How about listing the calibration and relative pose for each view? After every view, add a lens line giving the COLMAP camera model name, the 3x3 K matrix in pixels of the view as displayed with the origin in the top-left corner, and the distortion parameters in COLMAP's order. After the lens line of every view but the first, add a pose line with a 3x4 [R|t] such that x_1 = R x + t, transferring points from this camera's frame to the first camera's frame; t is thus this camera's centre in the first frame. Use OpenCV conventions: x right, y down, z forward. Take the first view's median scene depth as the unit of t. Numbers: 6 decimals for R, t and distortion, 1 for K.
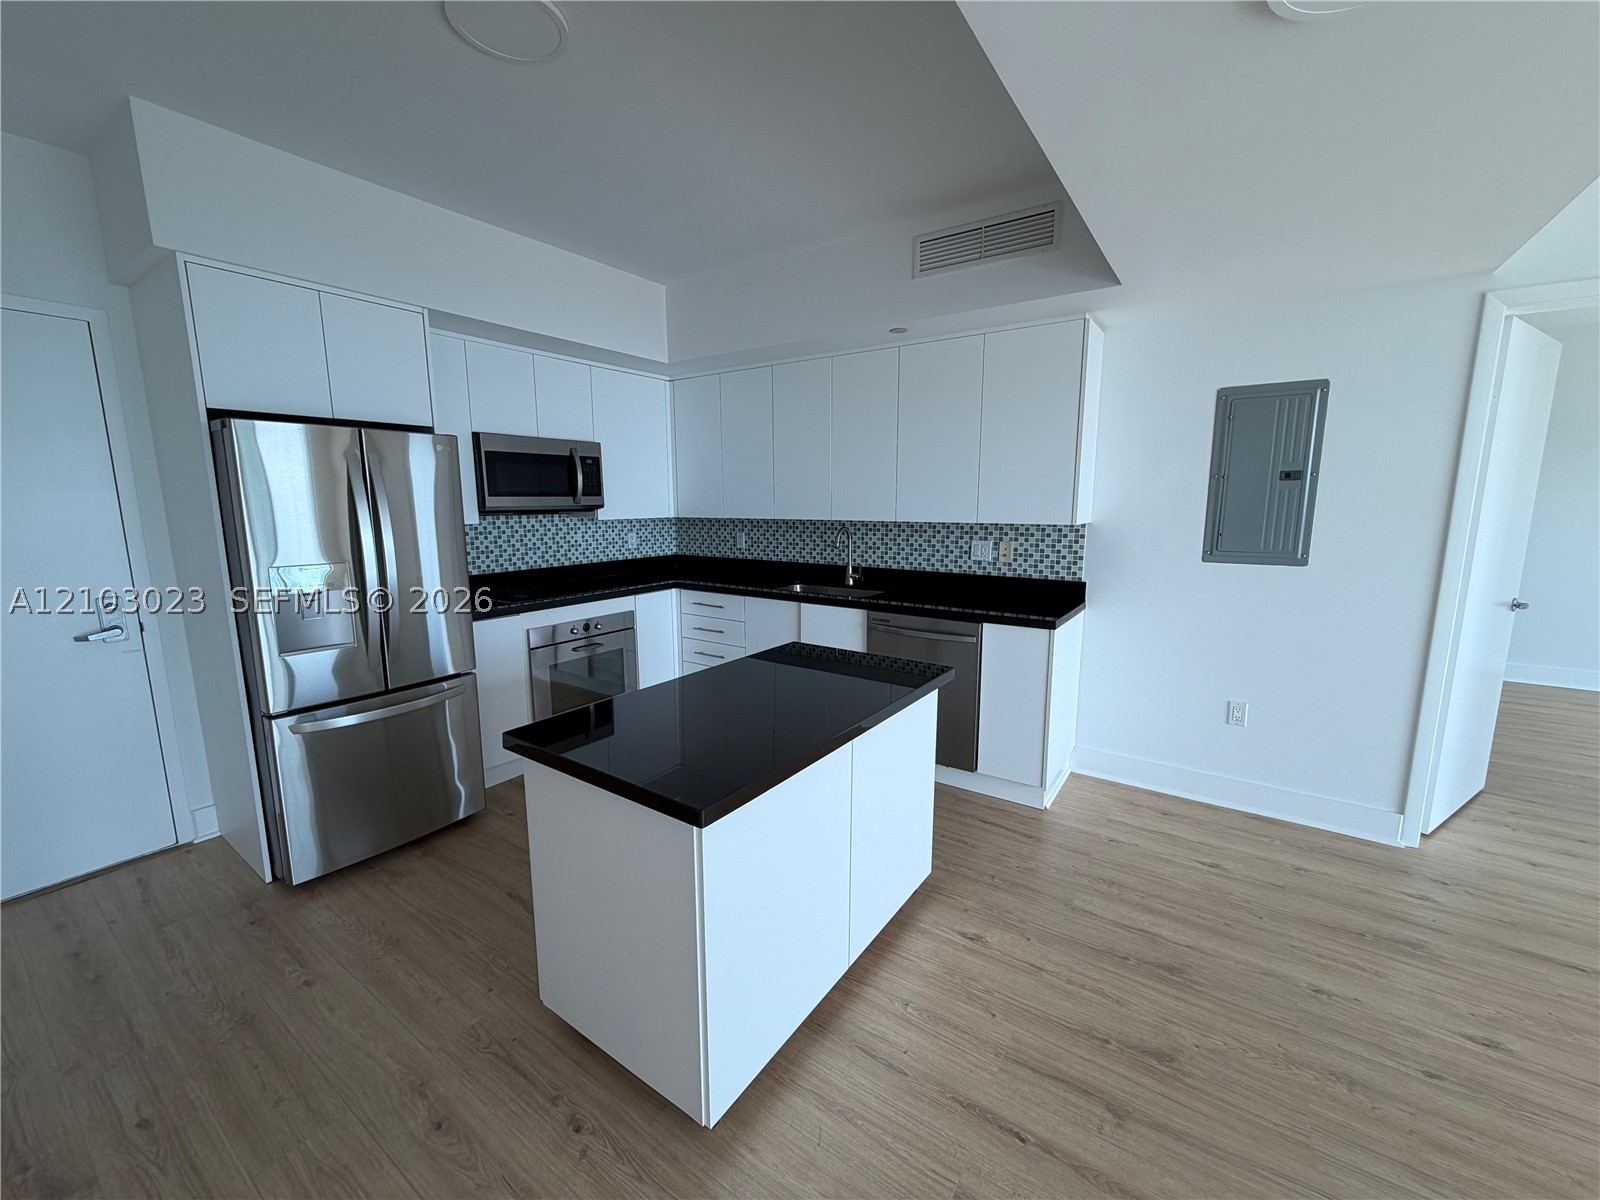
lens RADIAL K [[635.9, 0, 795.4], [0, 635.9, 598.2], [0, 0, 1]] dist [-0.000638, -0.000276]
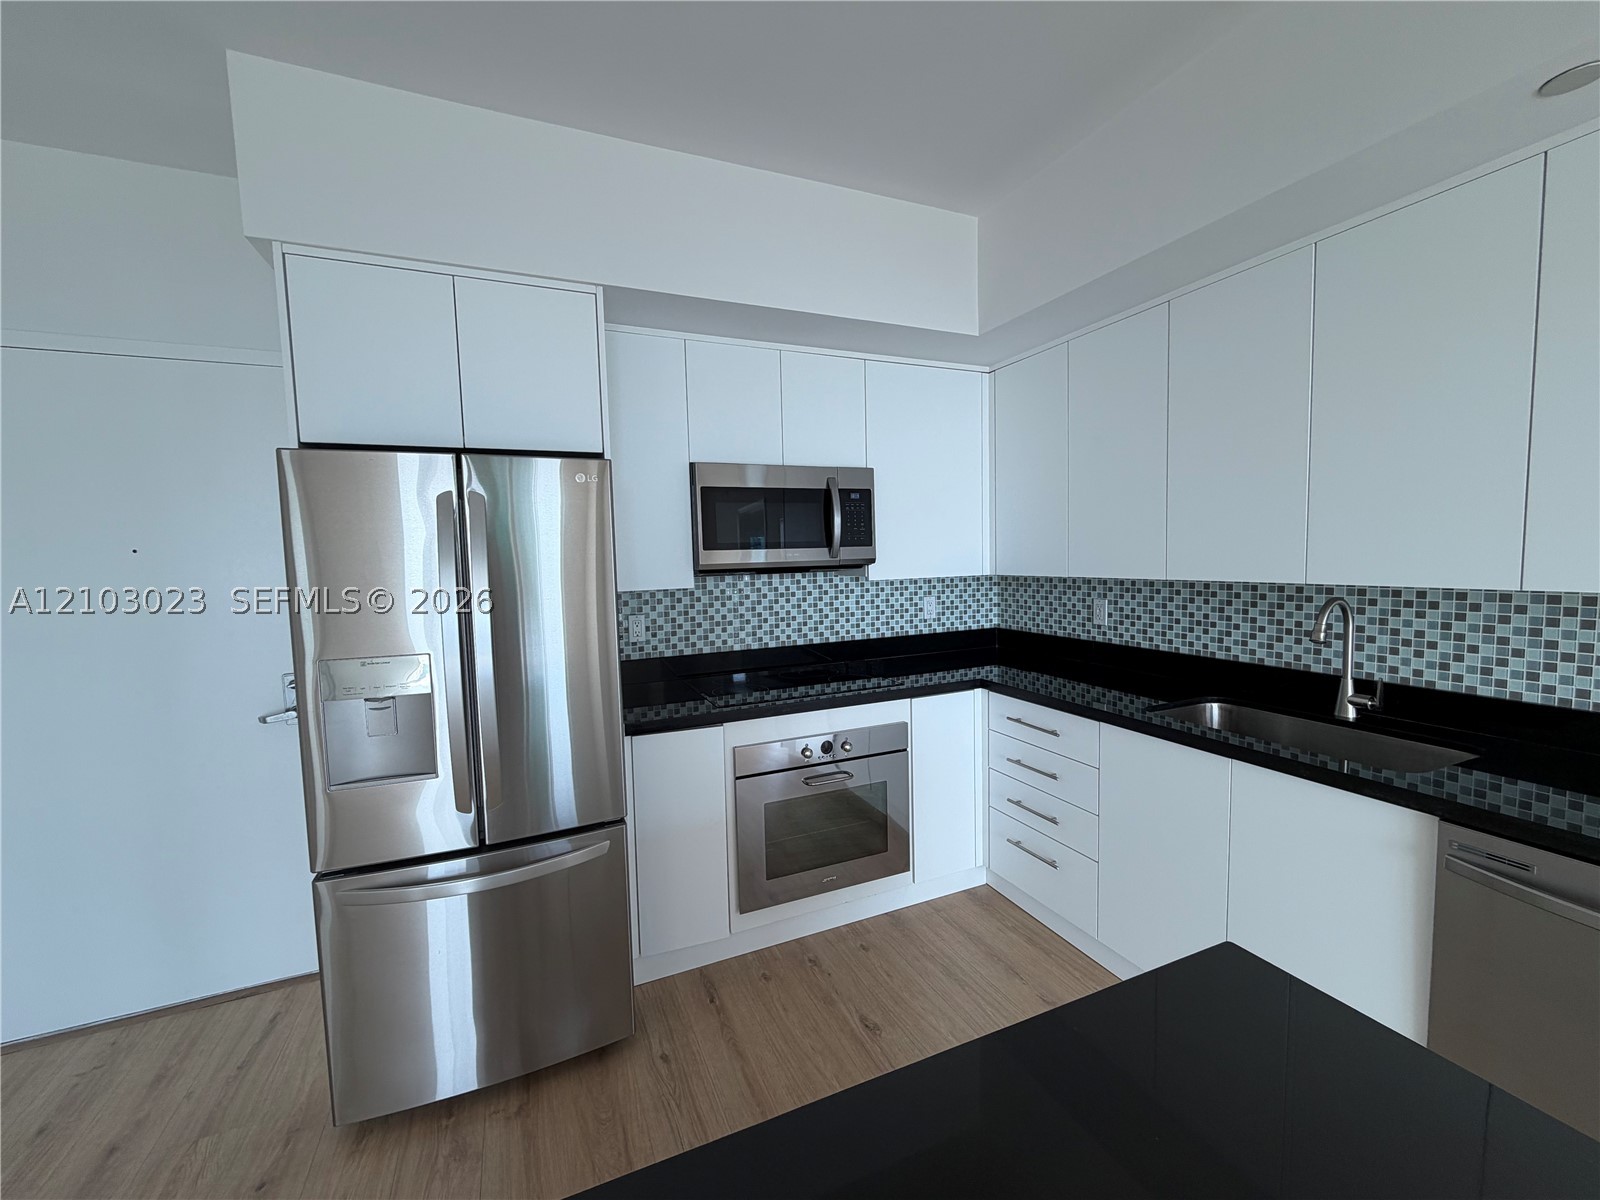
lens RADIAL K [[635.9, 0, 795.4], [0, 635.9, 598.2], [0, 0, 1]] dist [-0.000638, -0.000276]
pose [[0.850457, 0.017740, -0.525745, -0.016707], [-0.058650, 0.996398, -0.061253, -0.057042], [0.522765, 0.082928, 0.848434, 0.376708]]
